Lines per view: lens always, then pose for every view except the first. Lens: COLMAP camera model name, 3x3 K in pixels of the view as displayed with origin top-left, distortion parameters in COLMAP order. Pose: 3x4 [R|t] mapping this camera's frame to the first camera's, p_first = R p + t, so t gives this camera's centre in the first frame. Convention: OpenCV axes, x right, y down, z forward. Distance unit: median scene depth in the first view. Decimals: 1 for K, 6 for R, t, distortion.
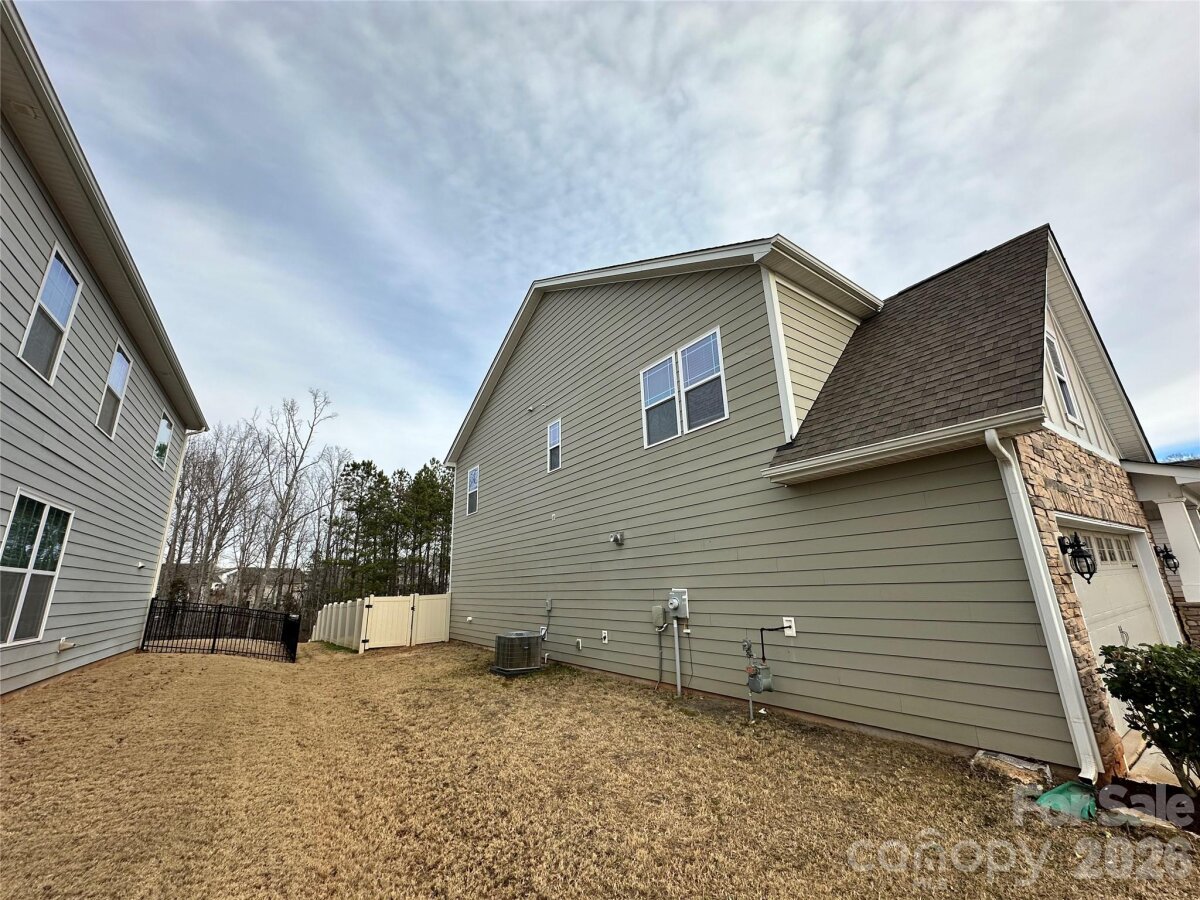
lens RADIAL K [[480.5, 0, 600.4], [0, 480.5, 448.2], [0, 0, 1]] dist [-0.004097, 0.000517]
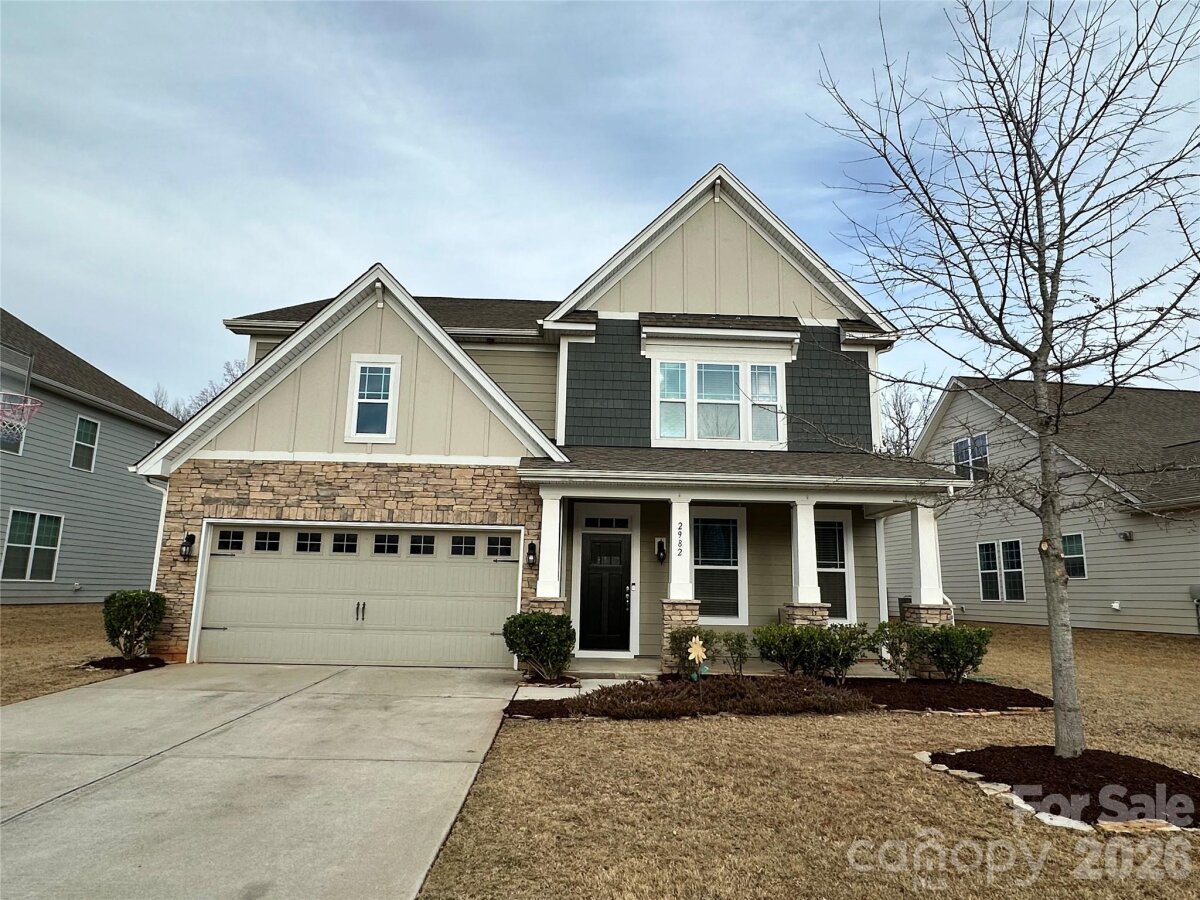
lens RADIAL K [[737.1, 0, 598.5], [0, 737.1, 454.5], [0, 0, 1]] dist [-0.011685, 0.007315]
pose [[0.834700, -0.051424, -0.548299, 2.268239], [0.102670, 0.992706, 0.063195, -0.070684], [0.541050, -0.109042, 0.833891, -0.225118]]
